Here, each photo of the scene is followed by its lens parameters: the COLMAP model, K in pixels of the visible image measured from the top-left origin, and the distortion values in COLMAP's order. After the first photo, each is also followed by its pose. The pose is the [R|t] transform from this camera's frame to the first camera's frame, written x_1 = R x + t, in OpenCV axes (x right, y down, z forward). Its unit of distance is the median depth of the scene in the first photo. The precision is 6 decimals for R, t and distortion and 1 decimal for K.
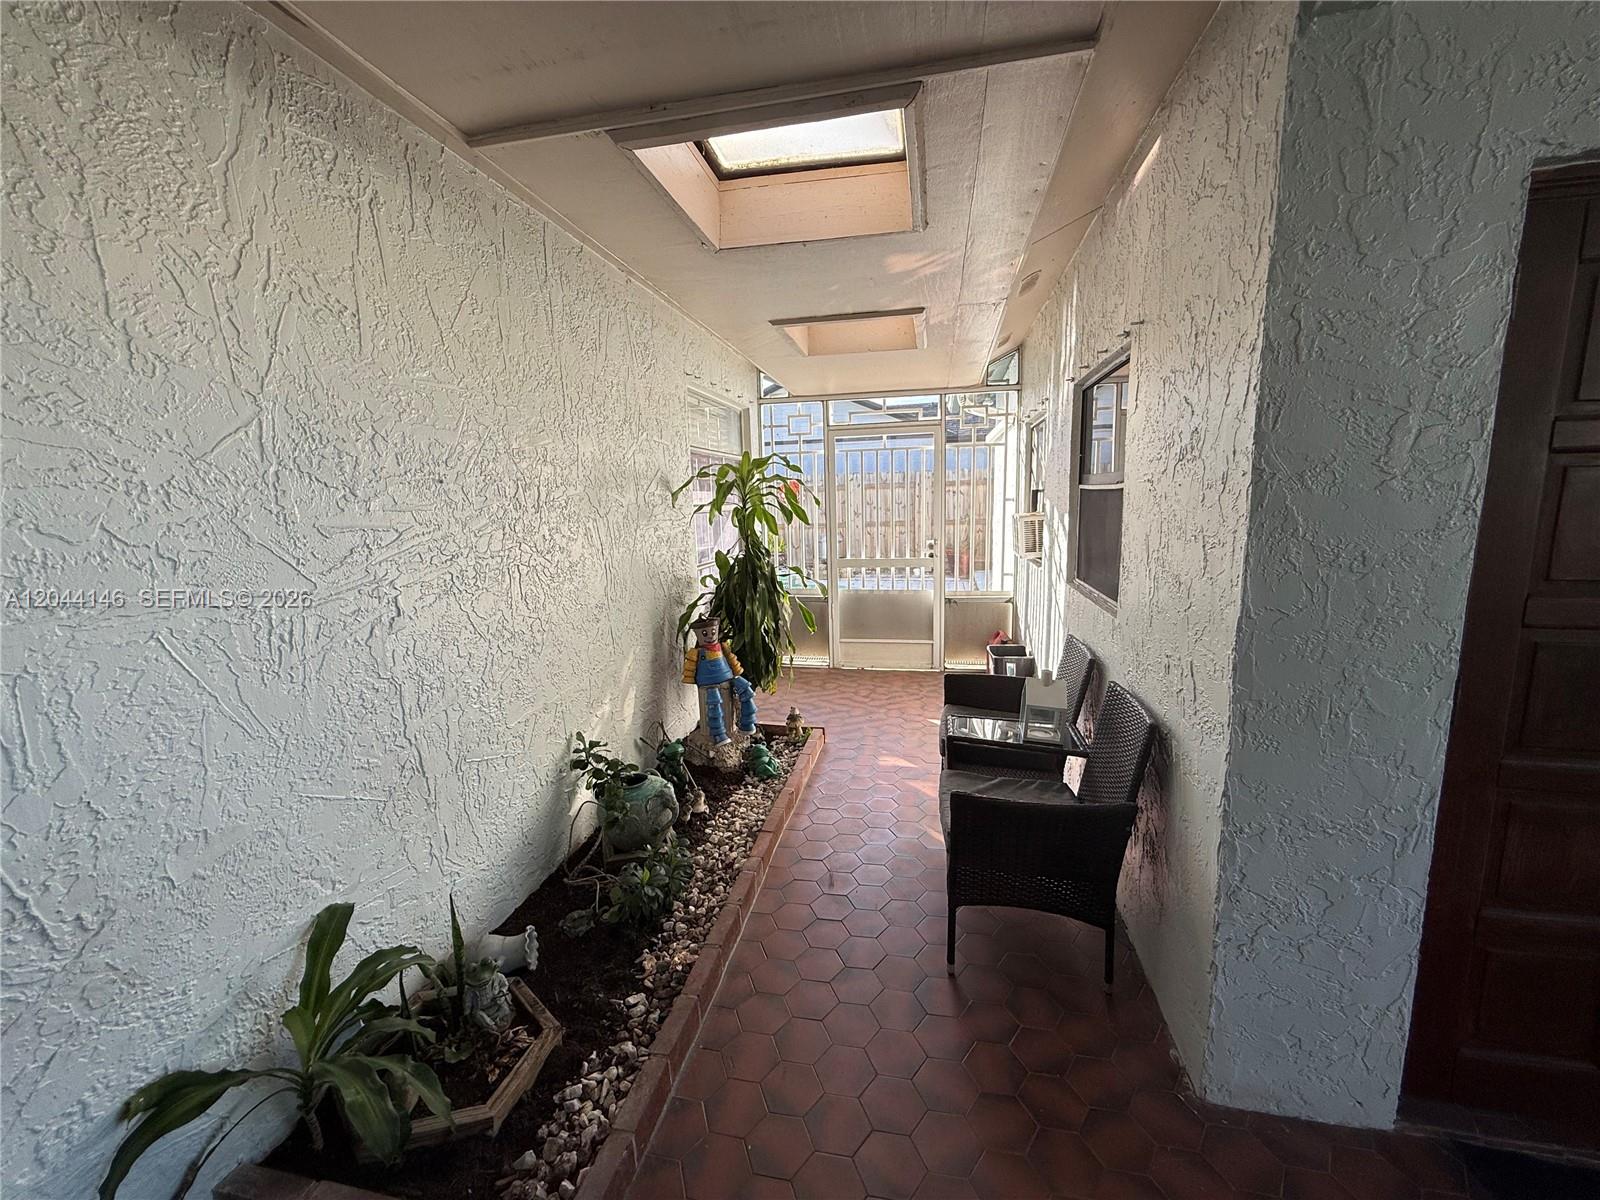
lens RADIAL K [[638.6, 0, 797.3], [0, 638.6, 601.8], [0, 0, 1]] dist [-0.000443, -0.000032]
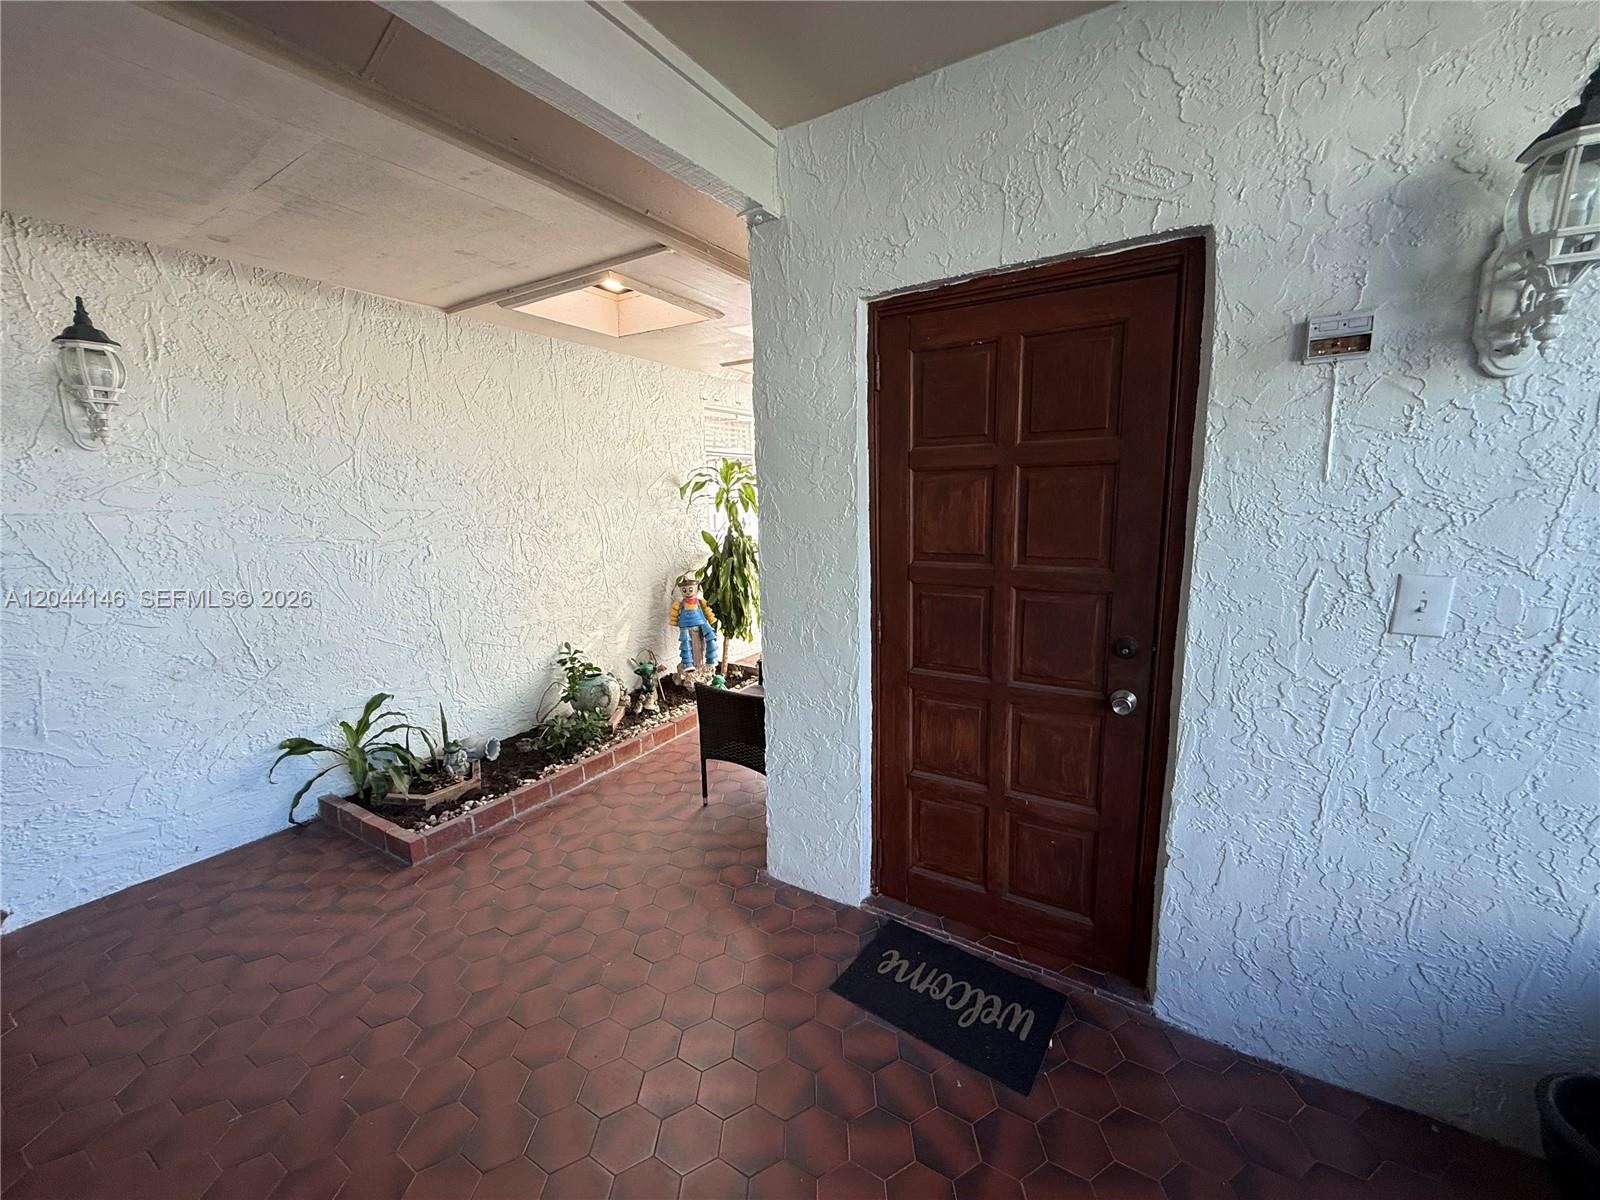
lens RADIAL K [[638.6, 0, 797.3], [0, 638.6, 601.8], [0, 0, 1]] dist [-0.000443, -0.000032]
pose [[0.939486, 0.062899, -0.336763, 0.718223], [-0.057686, 0.998010, 0.025475, 0.032471], [0.337695, -0.004507, 0.941245, -0.286853]]
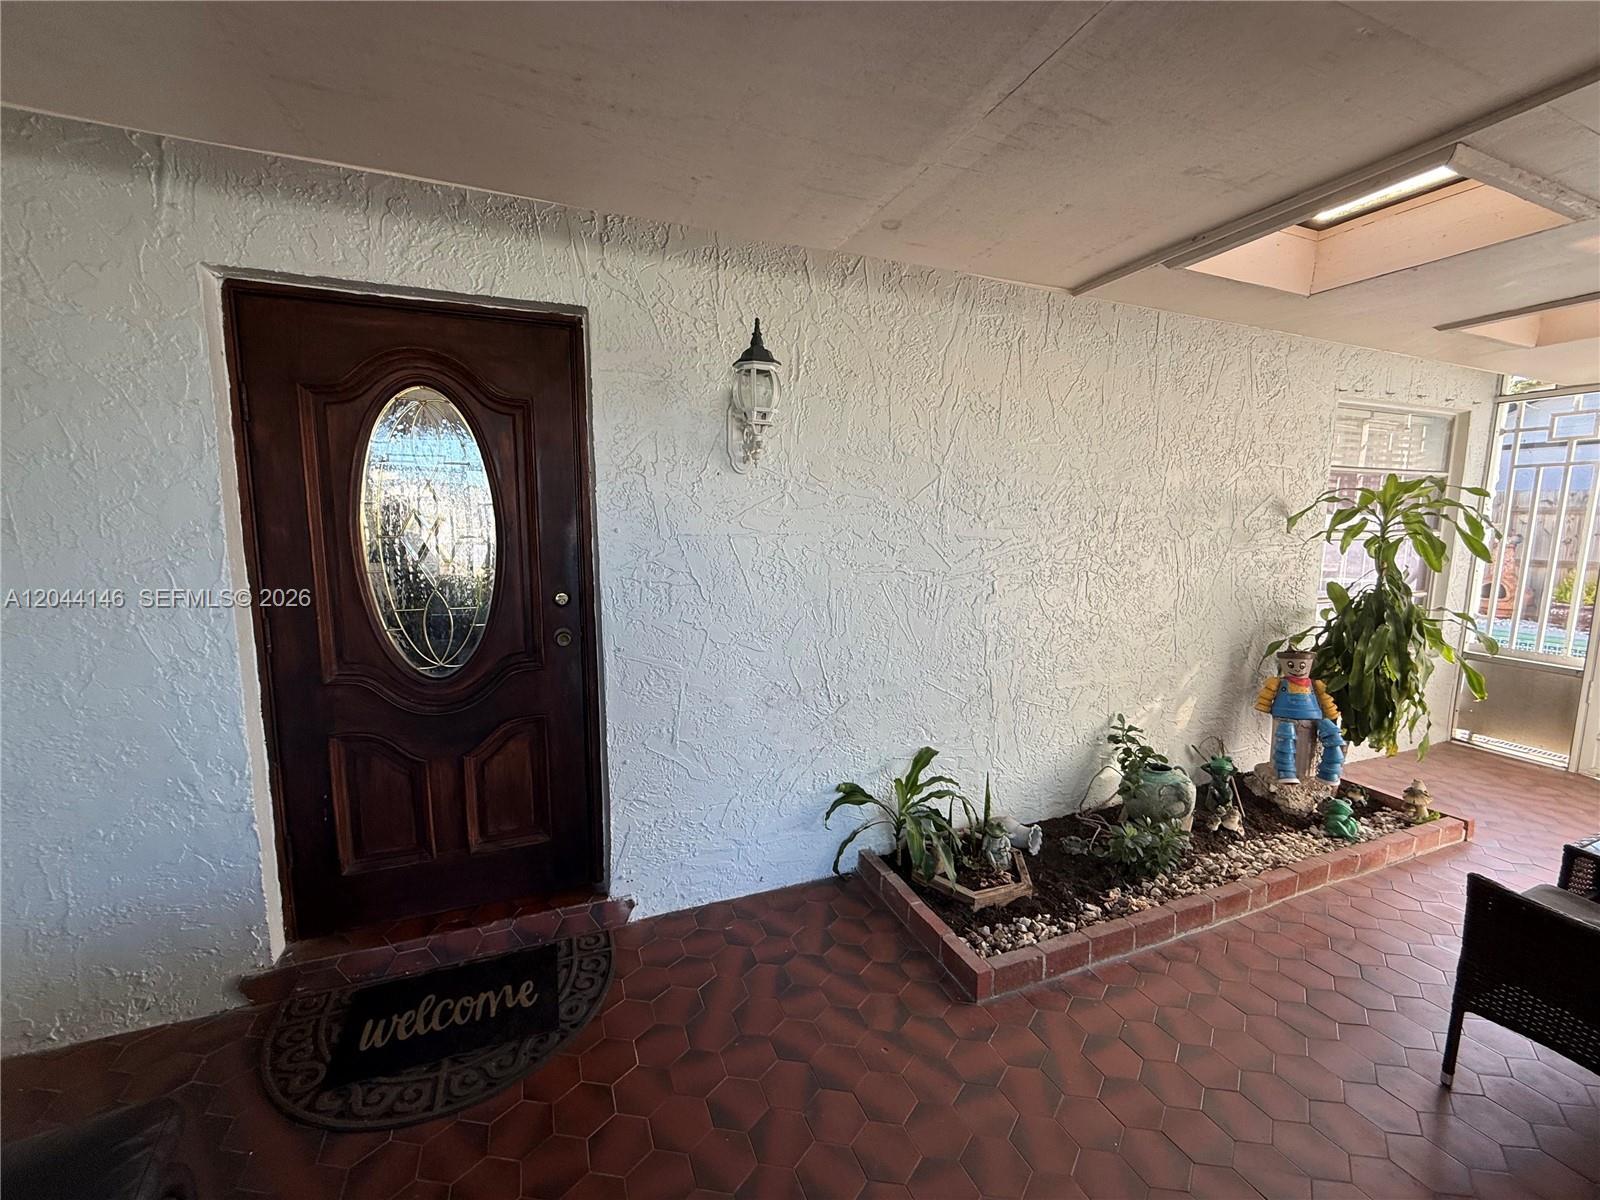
lens RADIAL K [[638.6, 0, 797.3], [0, 638.6, 601.8], [0, 0, 1]] dist [-0.000443, -0.000032]
pose [[0.551951, 0.136900, -0.822562, 0.289303], [-0.151923, 0.986431, 0.062230, 0.011932], [0.819920, 0.090618, 0.565260, -0.208360]]
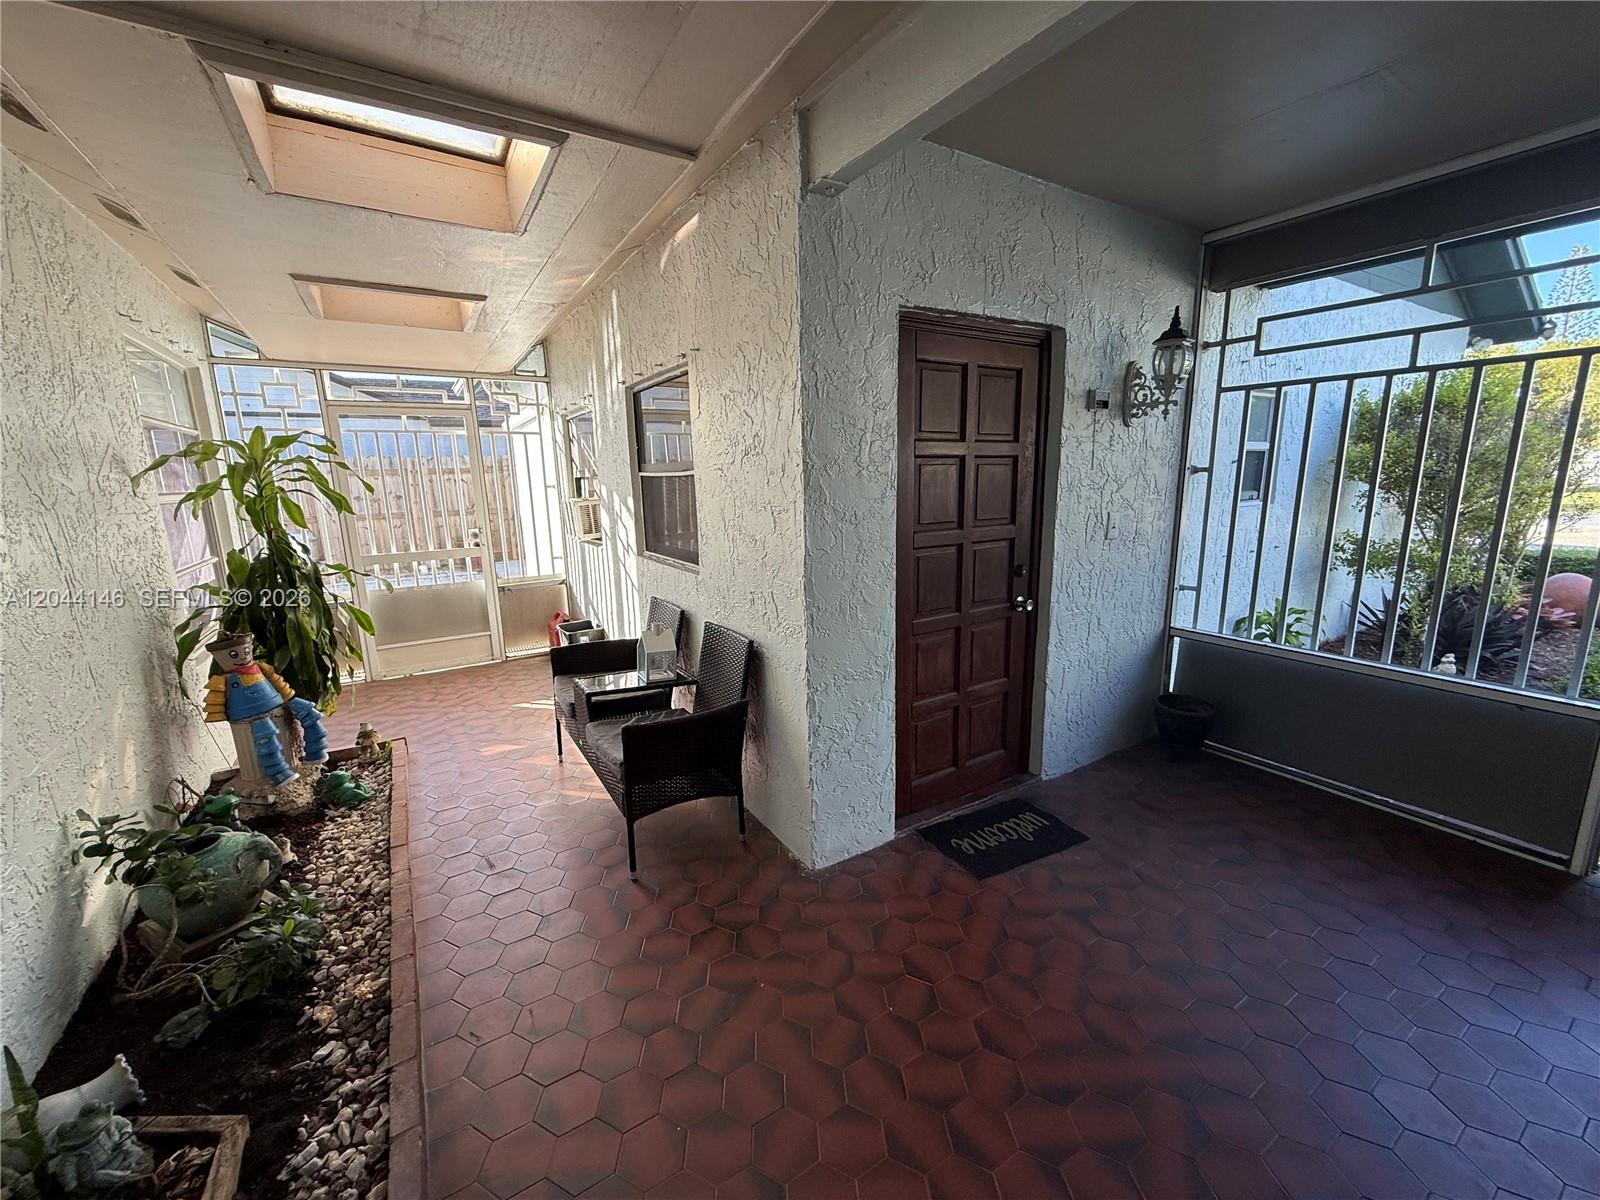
lens RADIAL K [[638.6, 0, 797.3], [0, 638.6, 601.8], [0, 0, 1]] dist [-0.000443, -0.000032]
pose [[0.723591, -0.123904, 0.679017, -0.219381], [0.113565, 0.991721, 0.059944, 0.021625], [-0.680822, 0.033738, 0.731671, -0.078065]]
